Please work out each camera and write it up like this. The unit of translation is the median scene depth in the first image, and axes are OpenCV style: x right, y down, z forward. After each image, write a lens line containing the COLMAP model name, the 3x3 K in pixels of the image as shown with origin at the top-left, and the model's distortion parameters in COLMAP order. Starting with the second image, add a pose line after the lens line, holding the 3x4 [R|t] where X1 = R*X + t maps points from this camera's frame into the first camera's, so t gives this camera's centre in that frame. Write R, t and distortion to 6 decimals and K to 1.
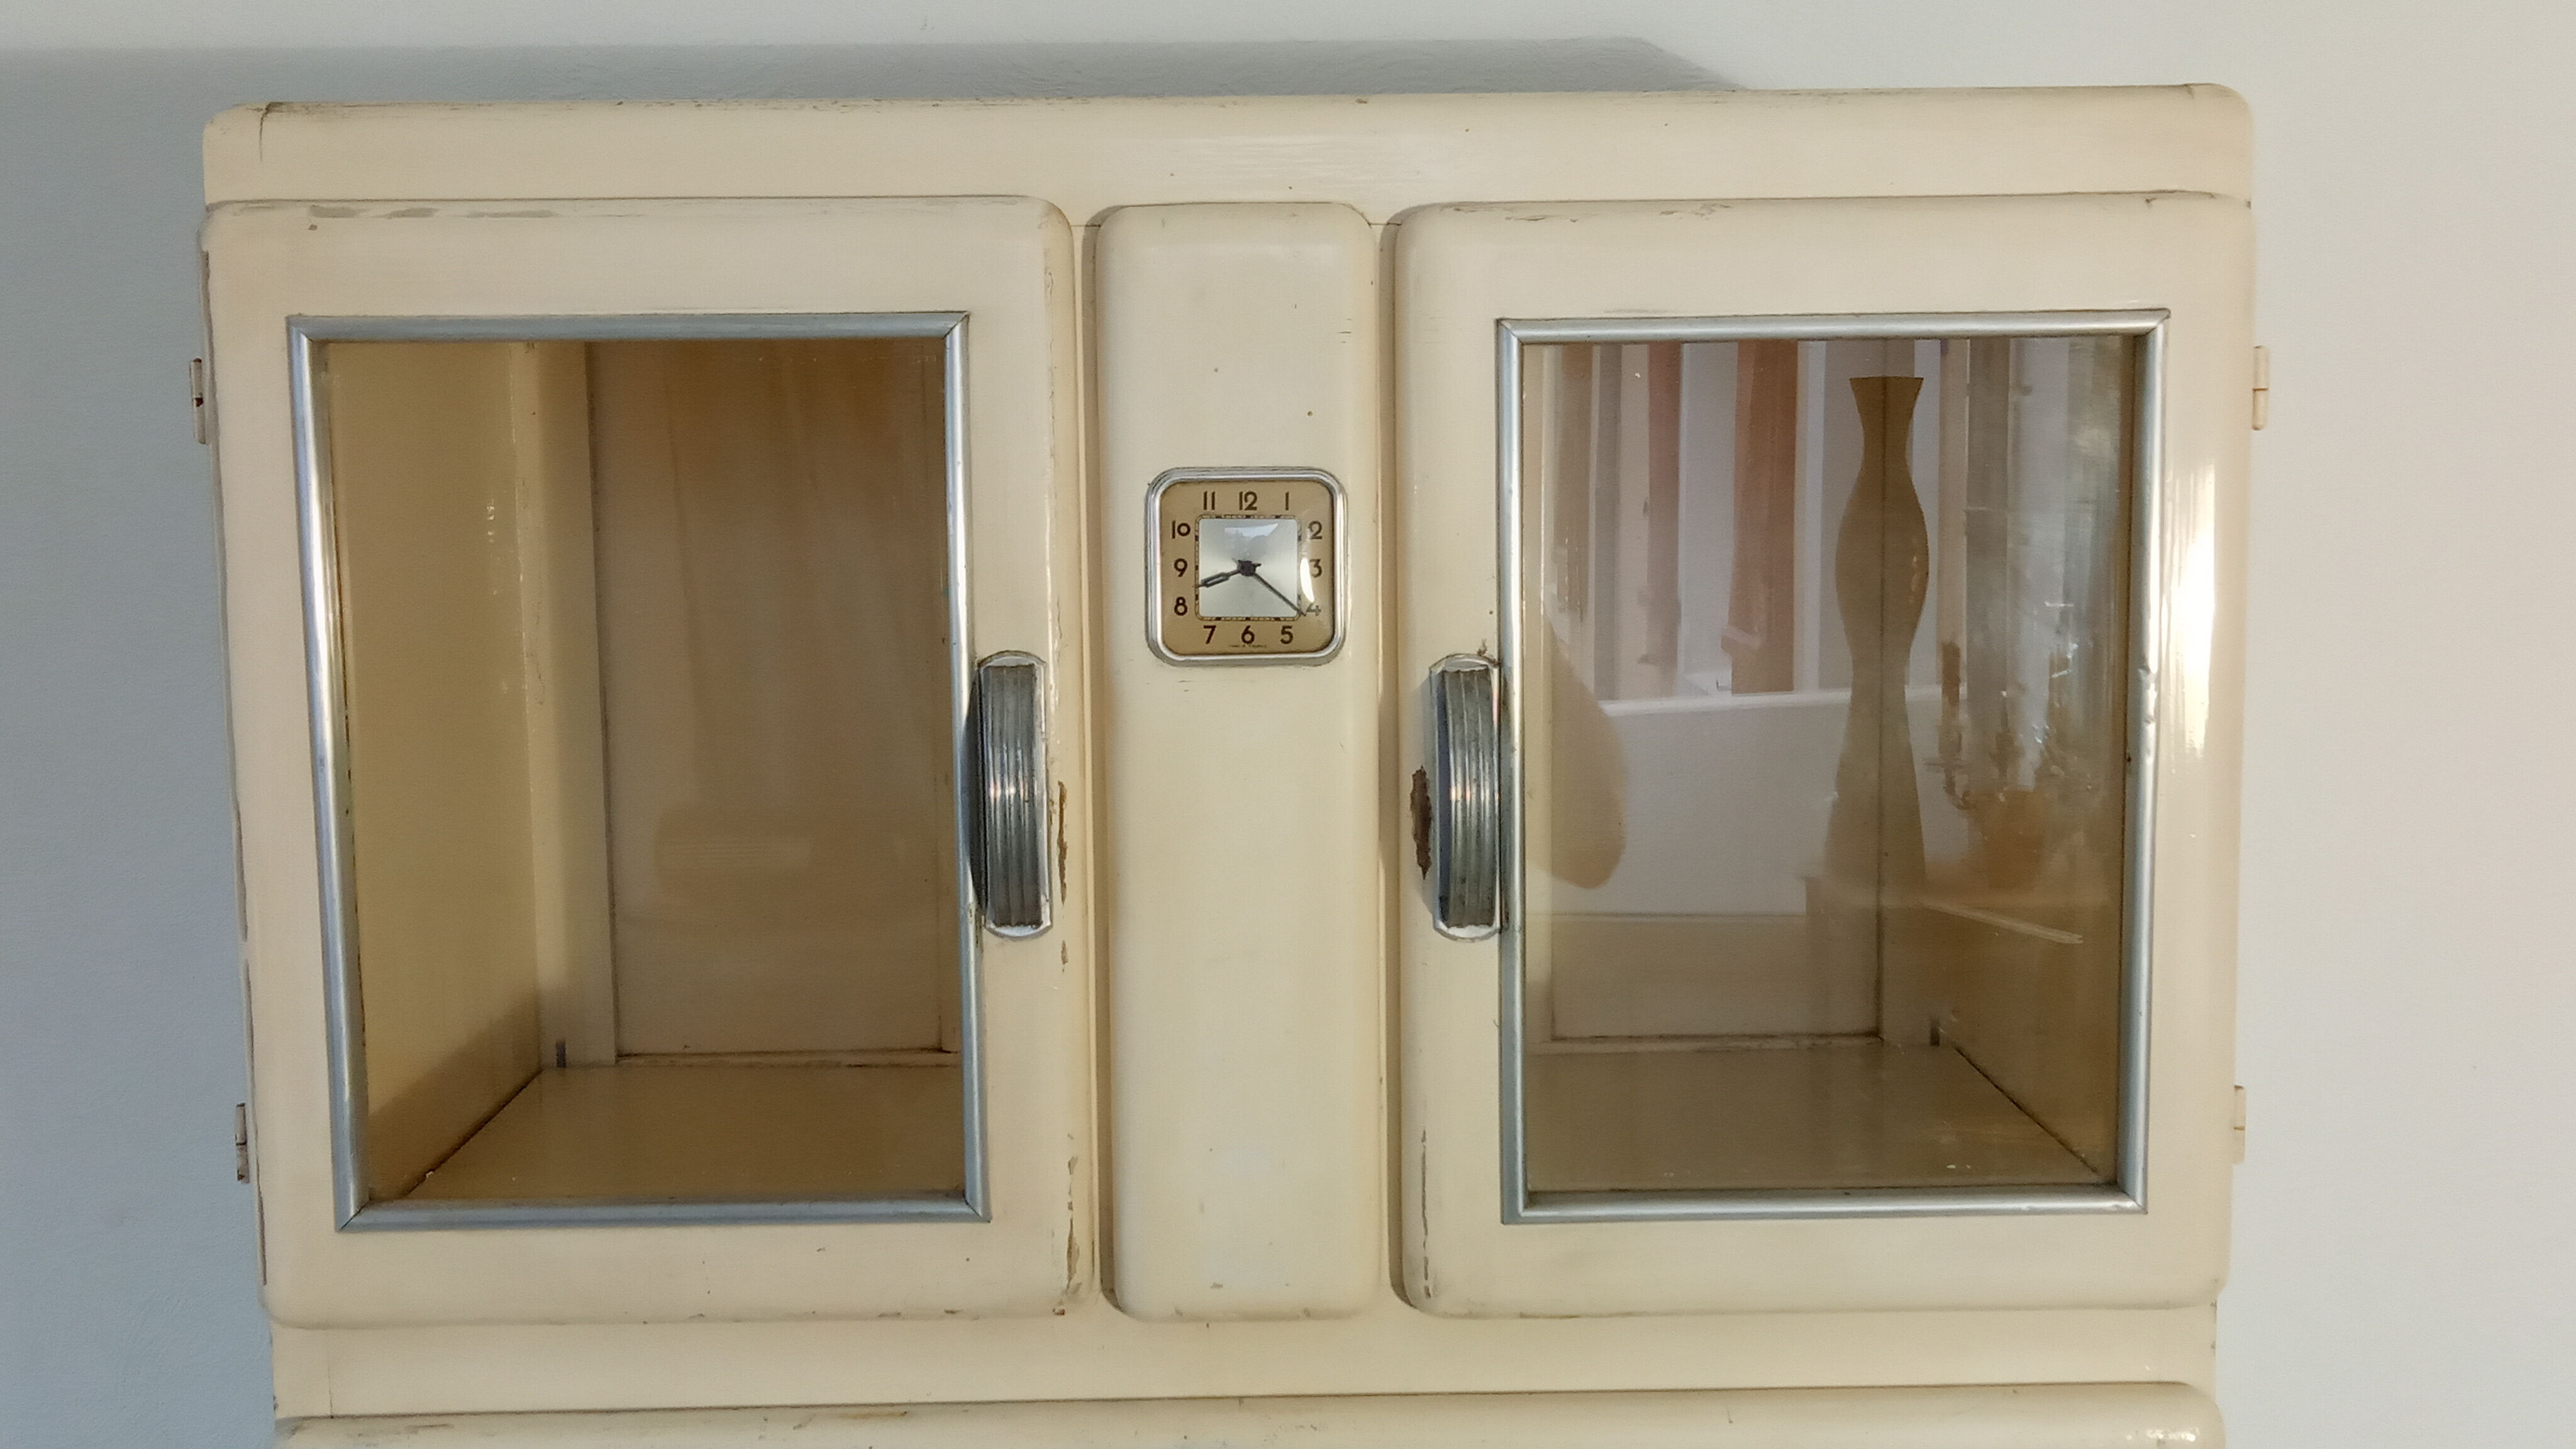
lens RADIAL K [[2611.1, 0, 1288.0], [0, 2611.1, 724.5], [0, 0, 1]] dist [0.095853, -0.154862]
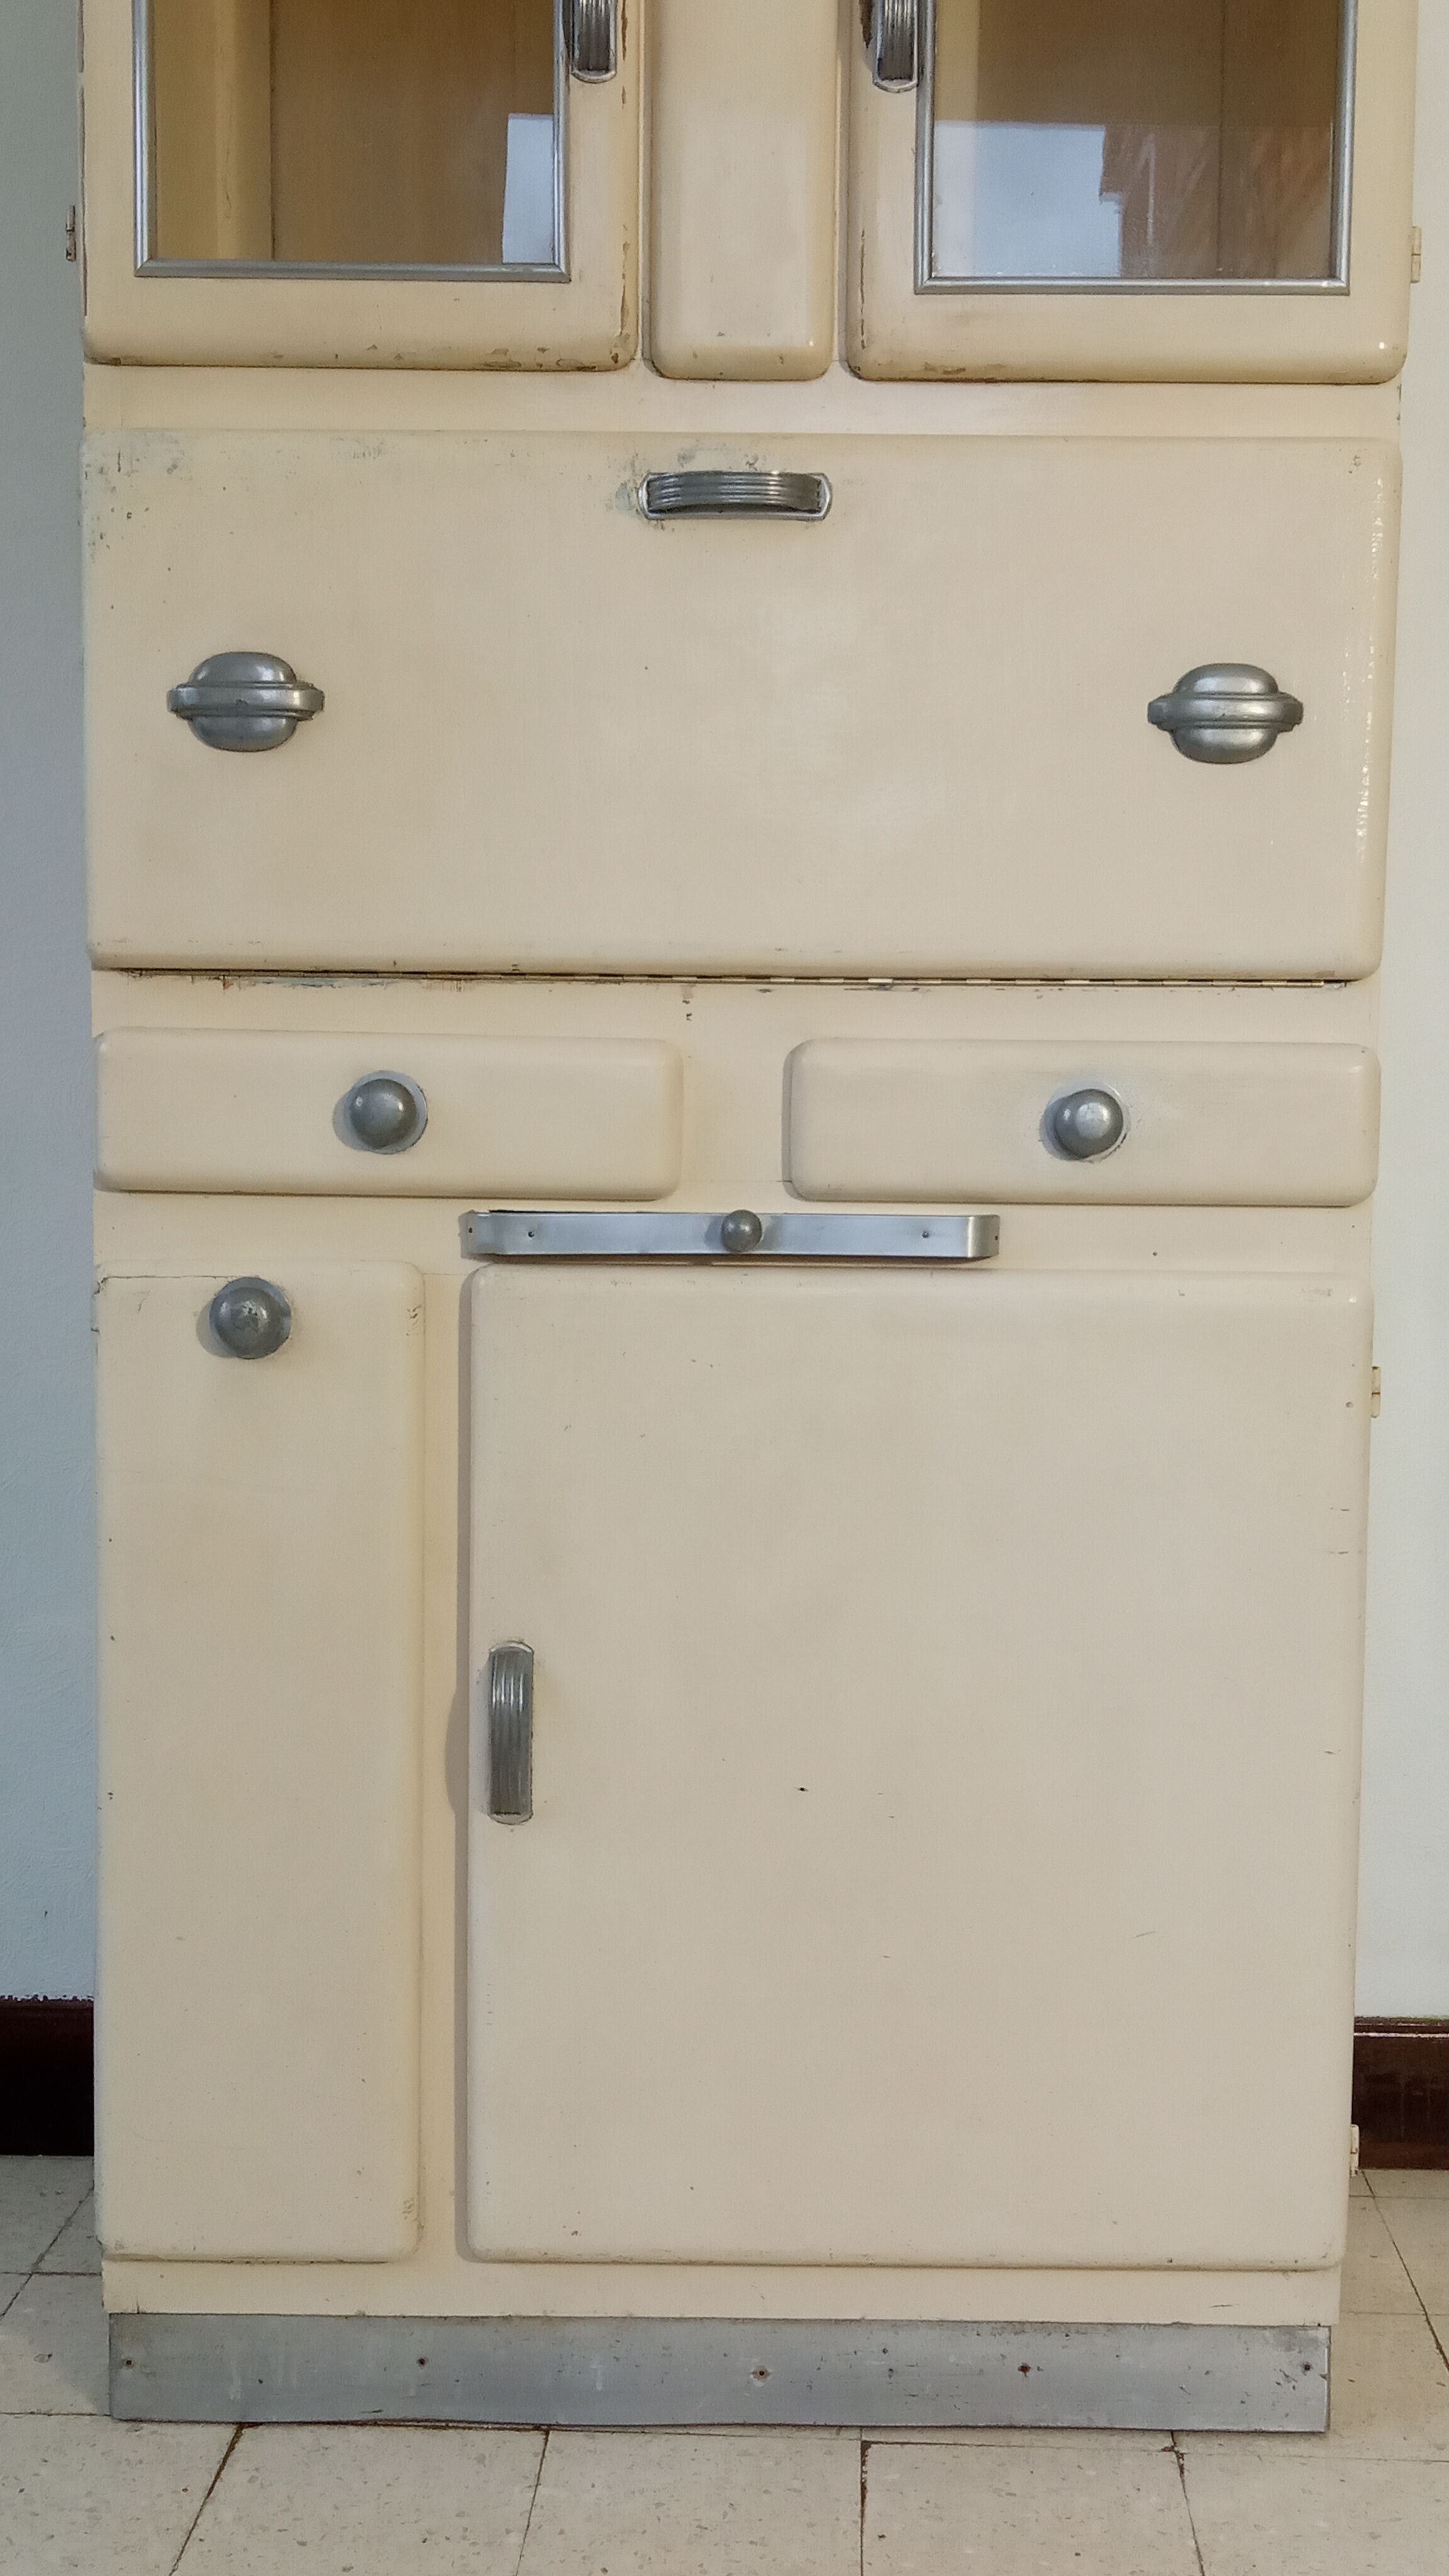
lens RADIAL K [[2611.1, 0, 724.5], [0, 2611.1, 1288.0], [0, 0, 1]] dist [0.095853, -0.154862]
pose [[0.999556, 0.023170, -0.018722, 0.015487], [-0.023890, 0.998947, -0.039156, 0.824976], [0.017795, 0.039586, 0.999058, -0.475461]]
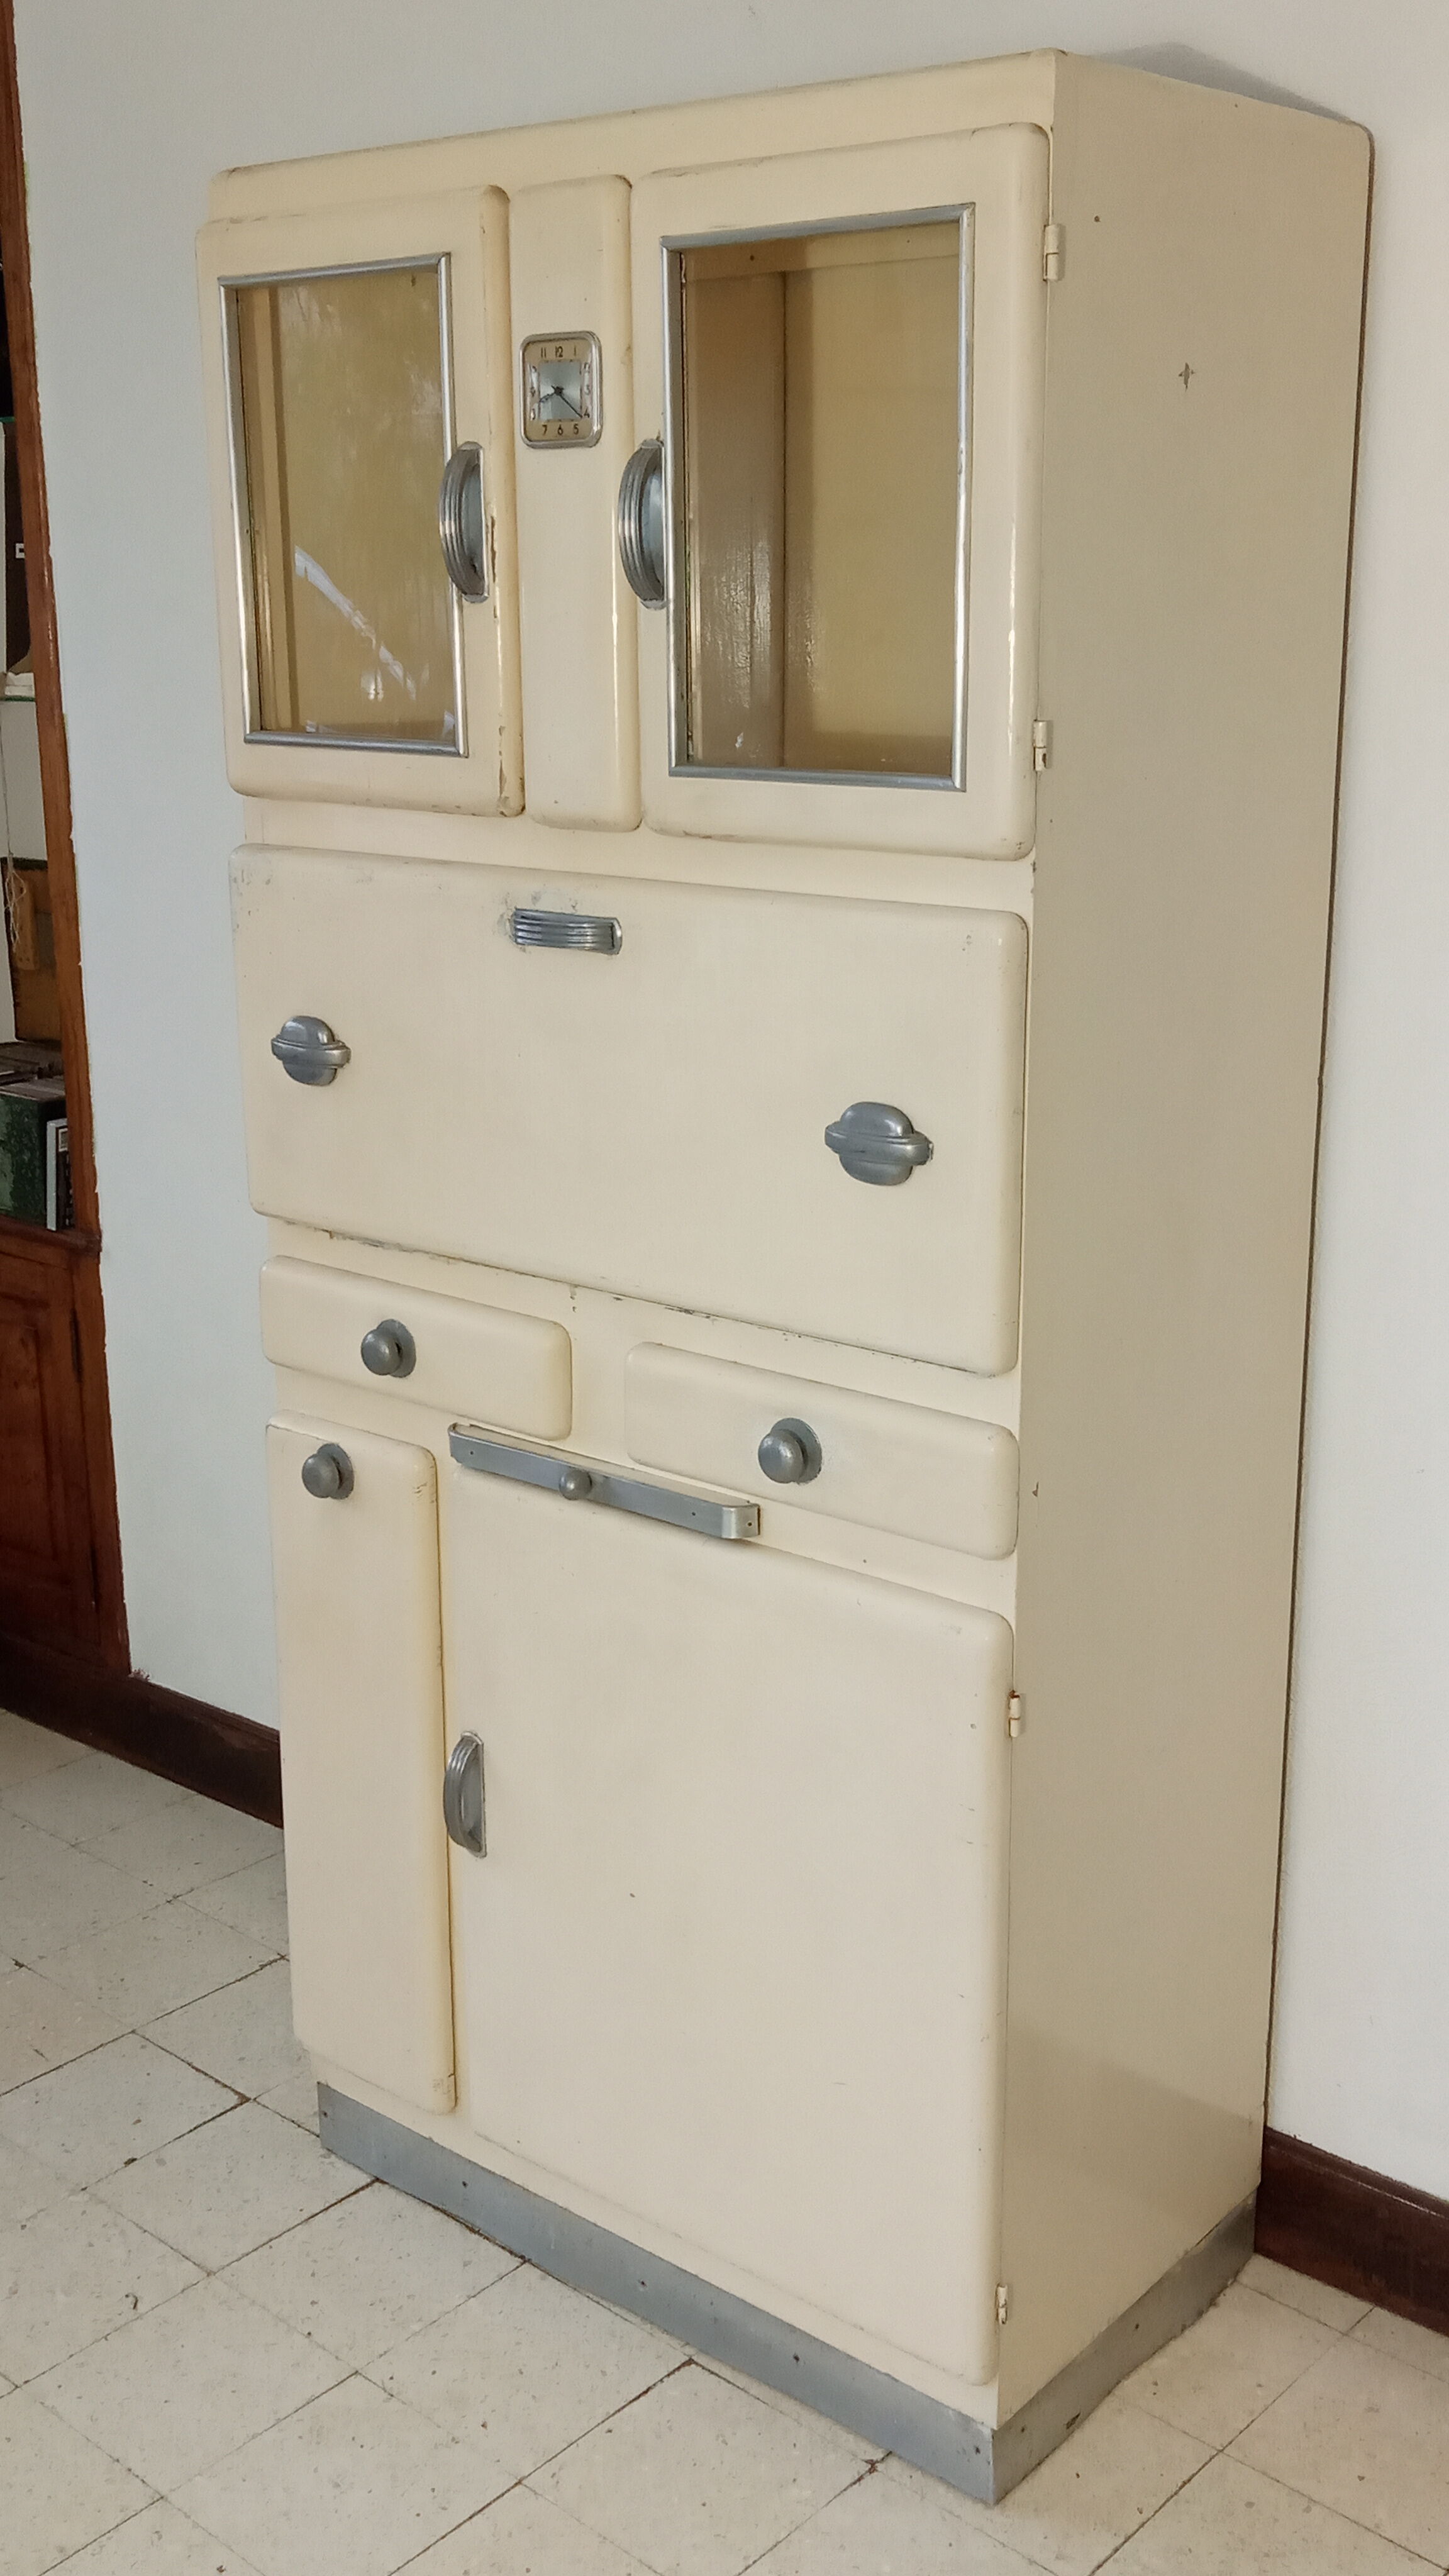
lens RADIAL K [[2611.1, 0, 724.5], [0, 2611.1, 1288.0], [0, 0, 1]] dist [0.095853, -0.154862]
pose [[0.761881, 0.176962, -0.623075, 1.312065], [-0.083711, 0.980789, 0.176197, 0.217665], [0.642285, -0.082083, 0.762058, -0.382539]]
